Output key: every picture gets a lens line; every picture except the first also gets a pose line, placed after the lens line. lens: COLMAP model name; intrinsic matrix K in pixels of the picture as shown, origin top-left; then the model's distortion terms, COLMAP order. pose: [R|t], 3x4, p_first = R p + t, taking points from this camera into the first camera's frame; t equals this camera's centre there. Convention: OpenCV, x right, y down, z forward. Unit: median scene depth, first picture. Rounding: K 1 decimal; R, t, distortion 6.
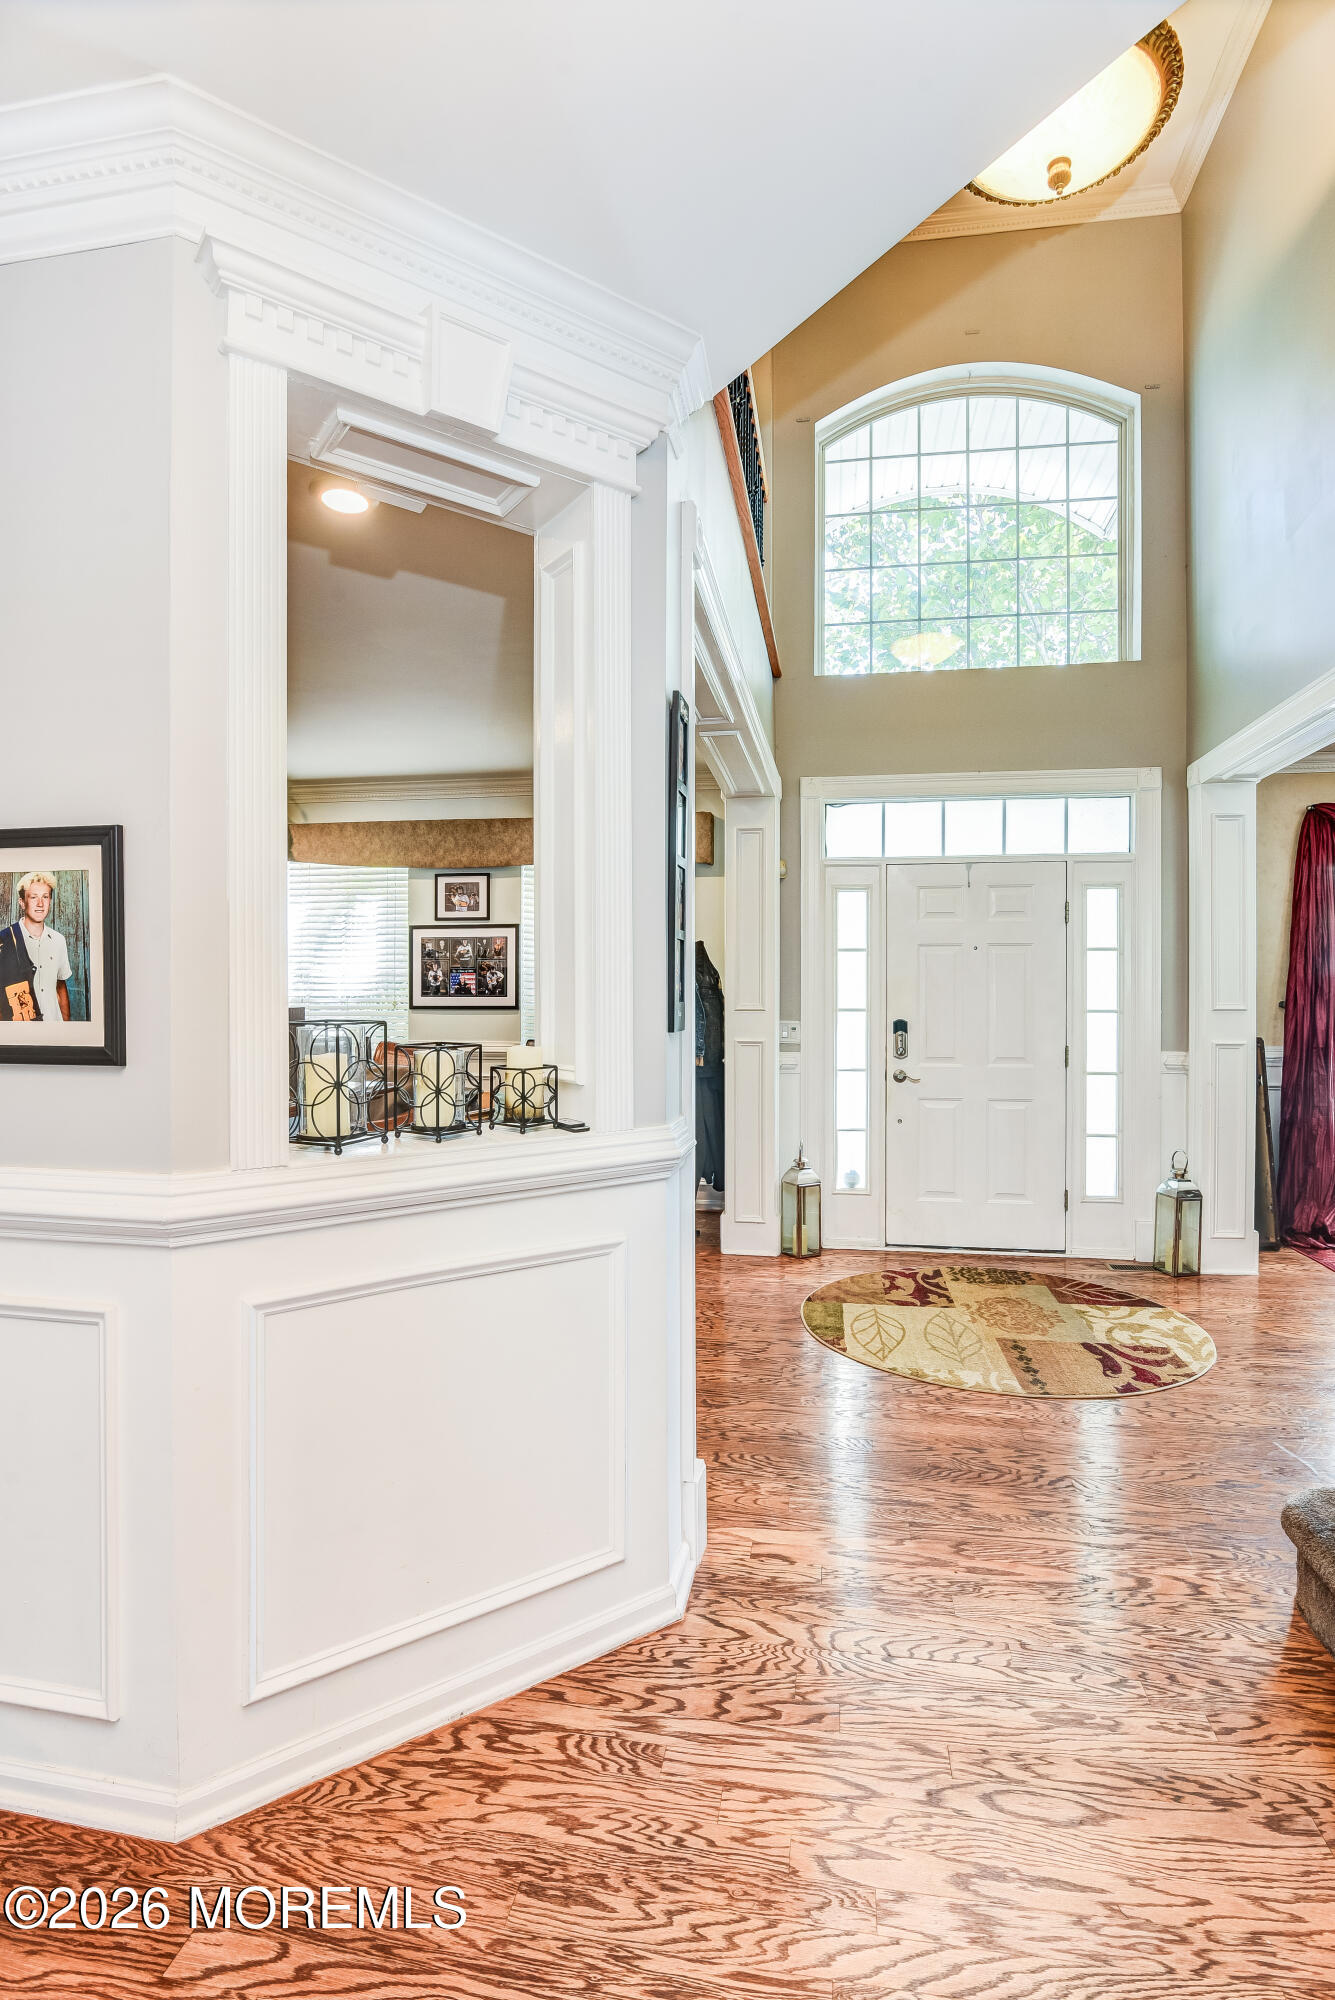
lens RADIAL K [[1001.9, 0, 669.4], [0, 1001.9, 997.2], [0, 0, 1]] dist [-0.021312, -0.000640]
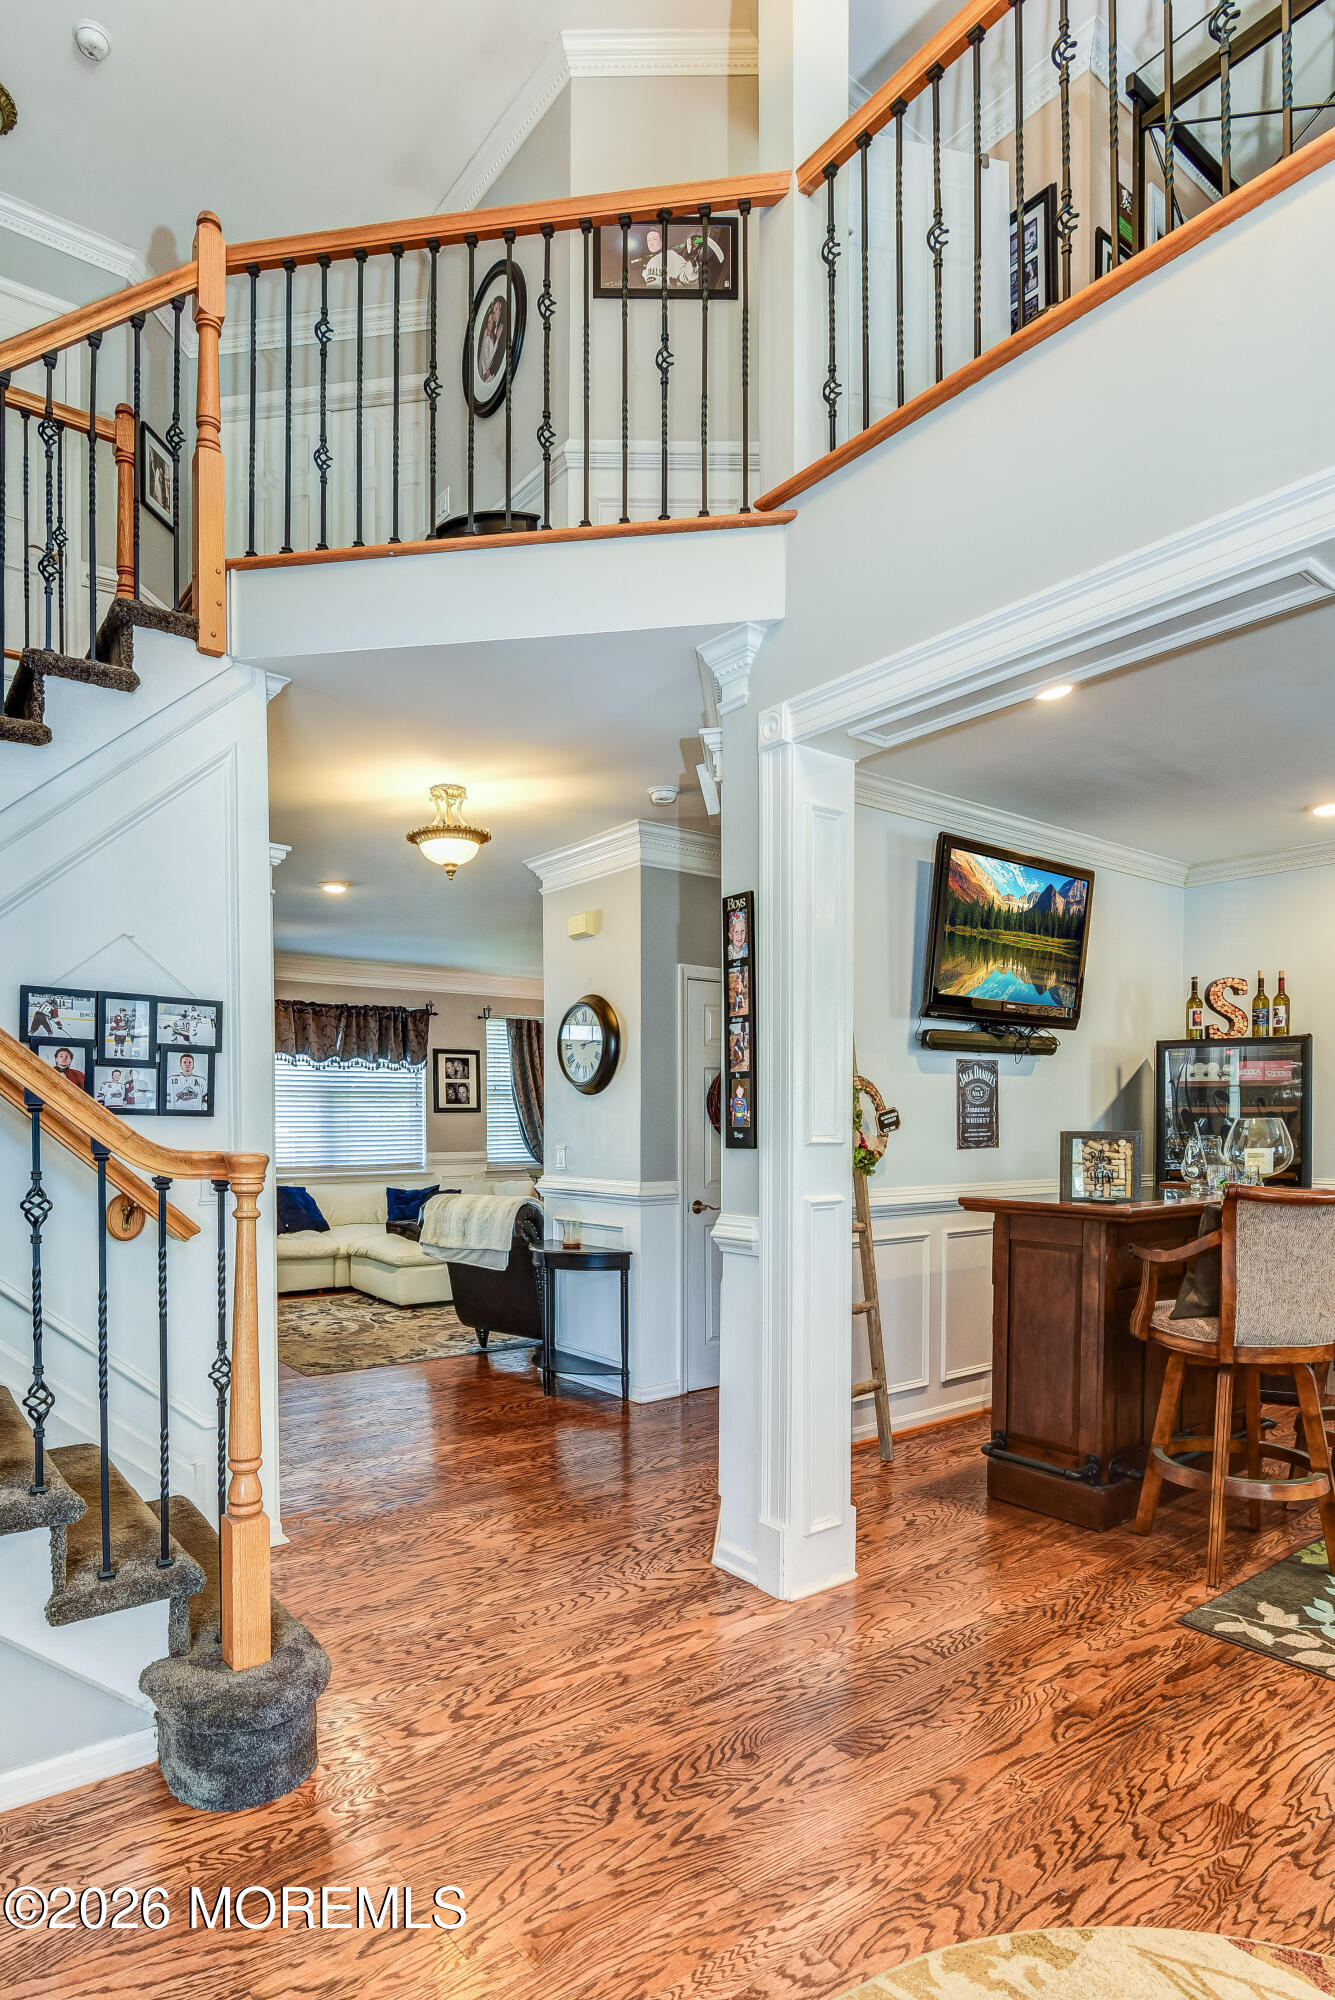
lens RADIAL K [[1084.0, 0, 585.1], [0, 1084.0, 1141.3], [0, 0, 1]] dist [-0.038808, 0.001172]
pose [[-0.716653, 0.013491, -0.697300, 0.503017], [-0.000452, 0.999804, 0.019808, 0.000551], [0.697430, 0.014511, -0.716506, 0.826200]]
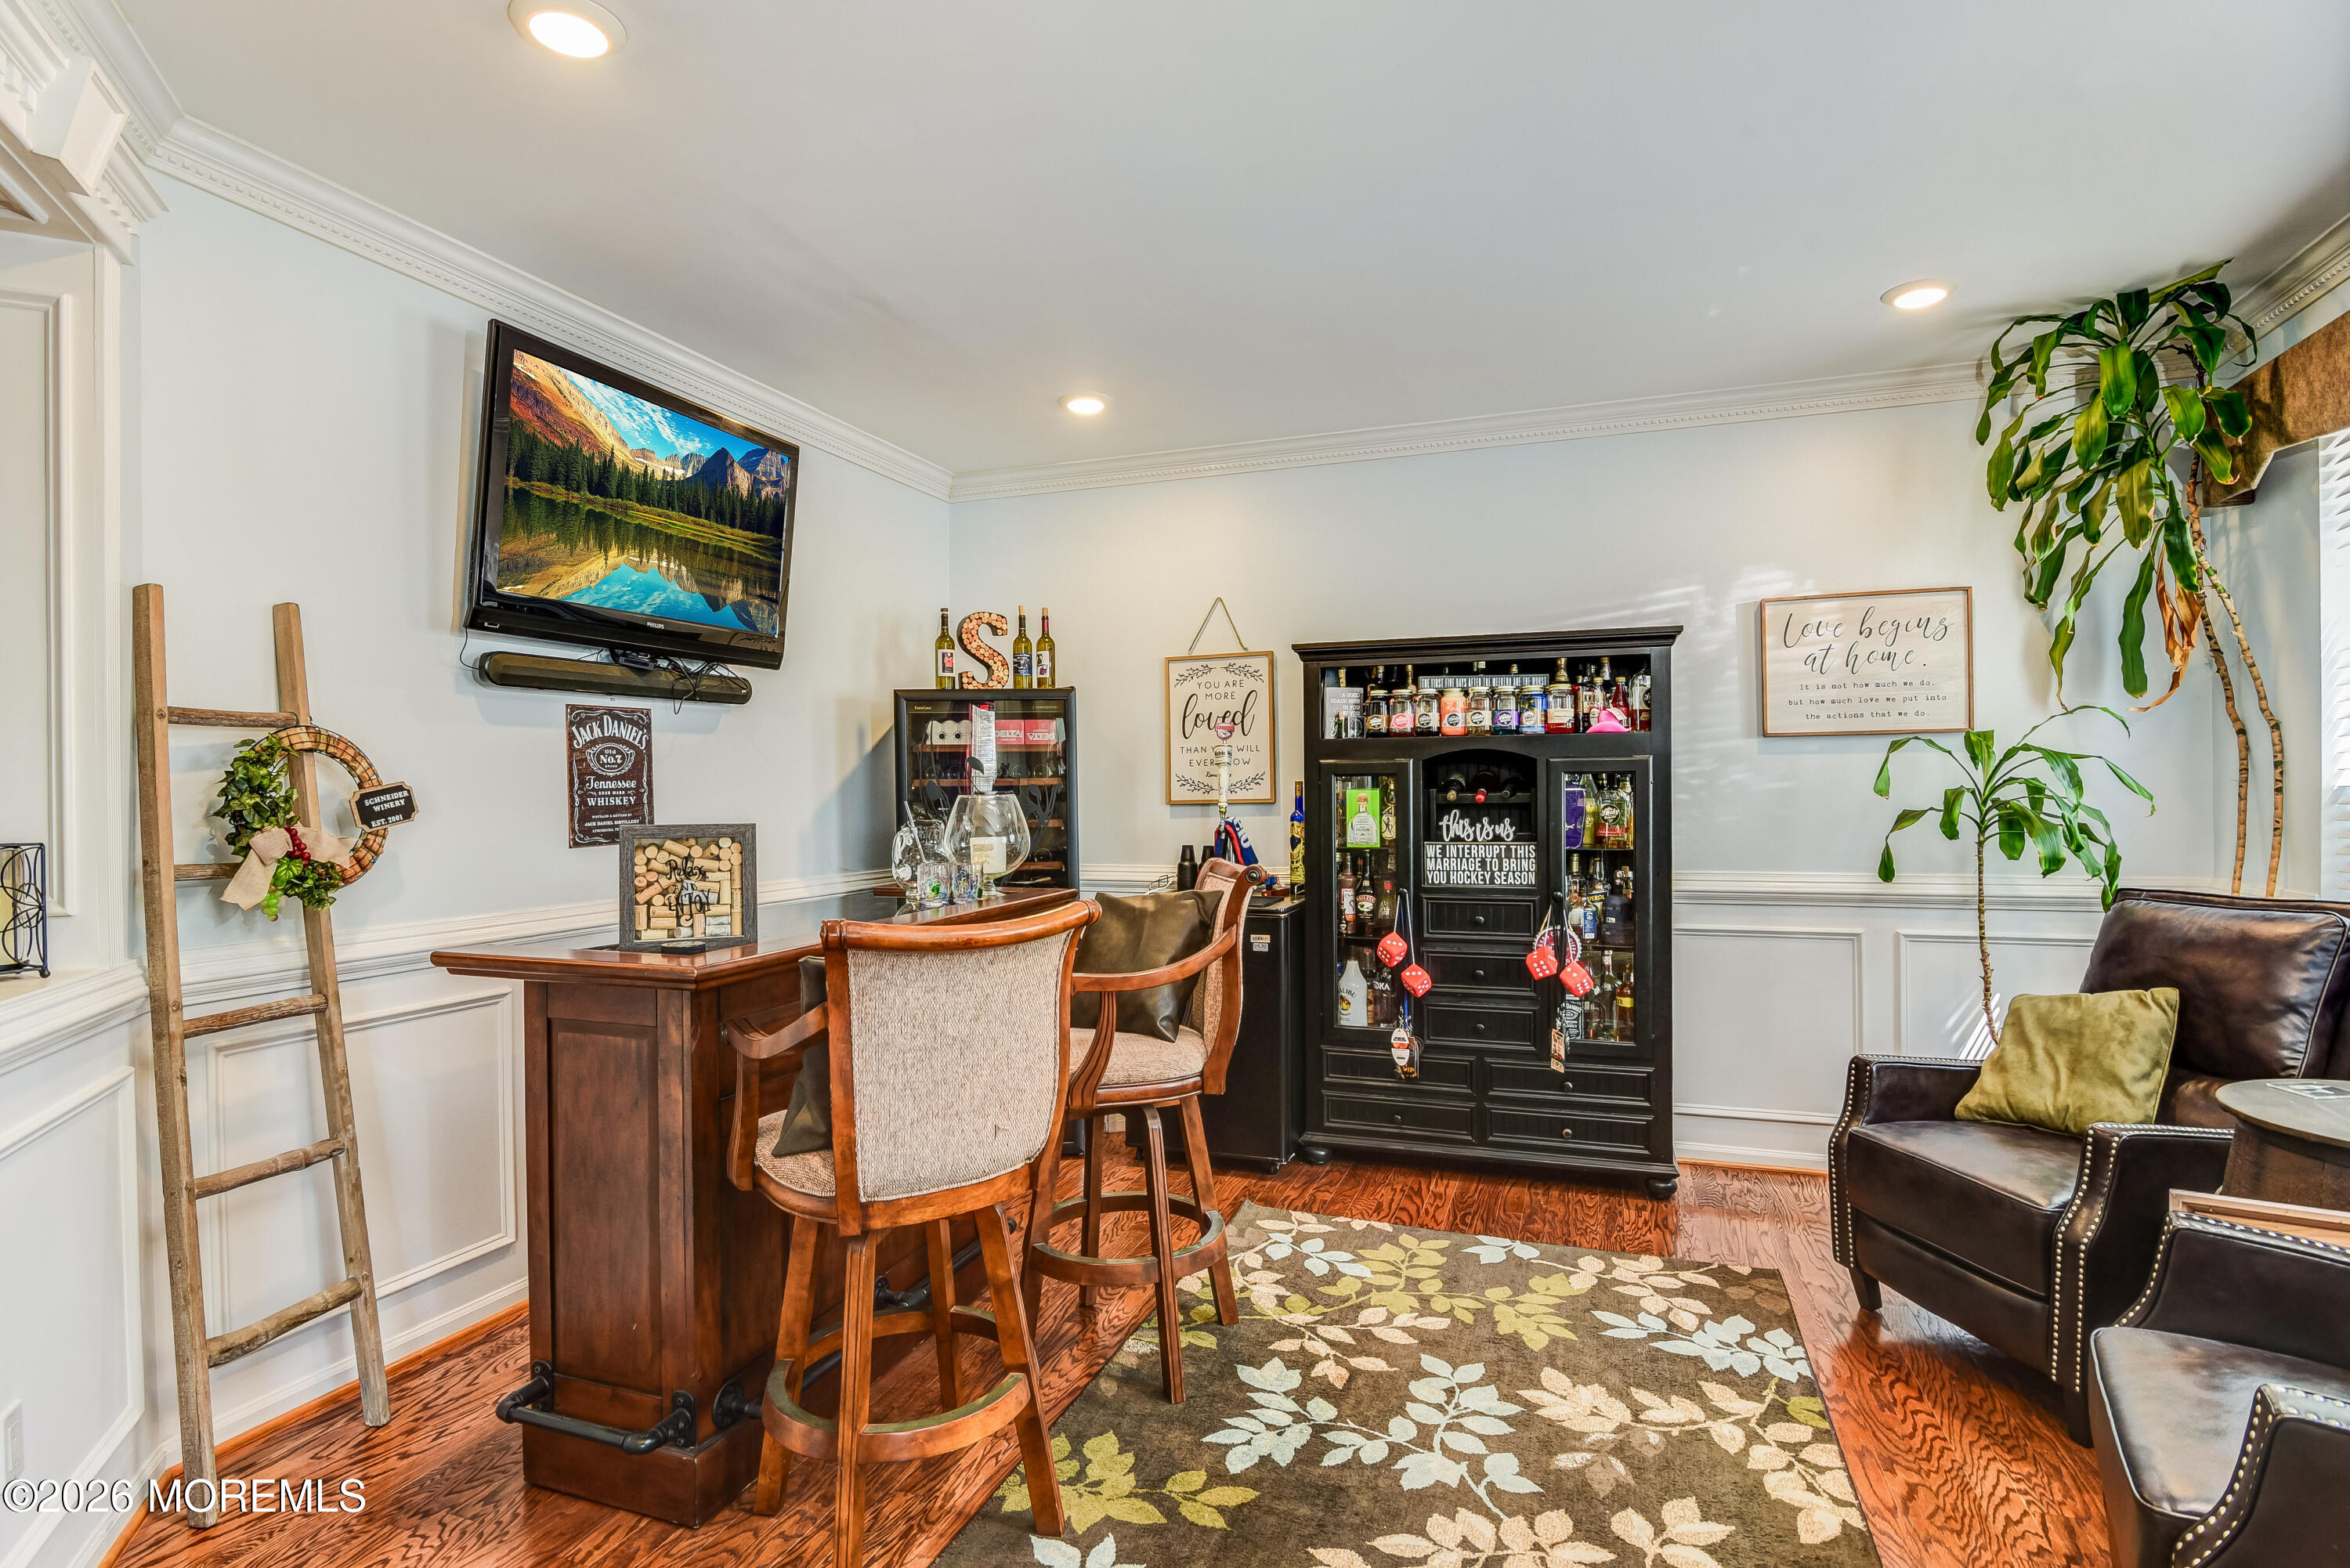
lens RADIAL K [[1177.2, 0, 1169.6], [0, 1177.2, 790.4], [0, 0, 1]] dist [-0.021312, -0.000640]
pose [[-0.192616, 0.003583, -0.981268, 0.178612], [0.006910, 0.999973, 0.002295, -0.004526], [0.981250, -0.006338, -0.192636, 0.822270]]
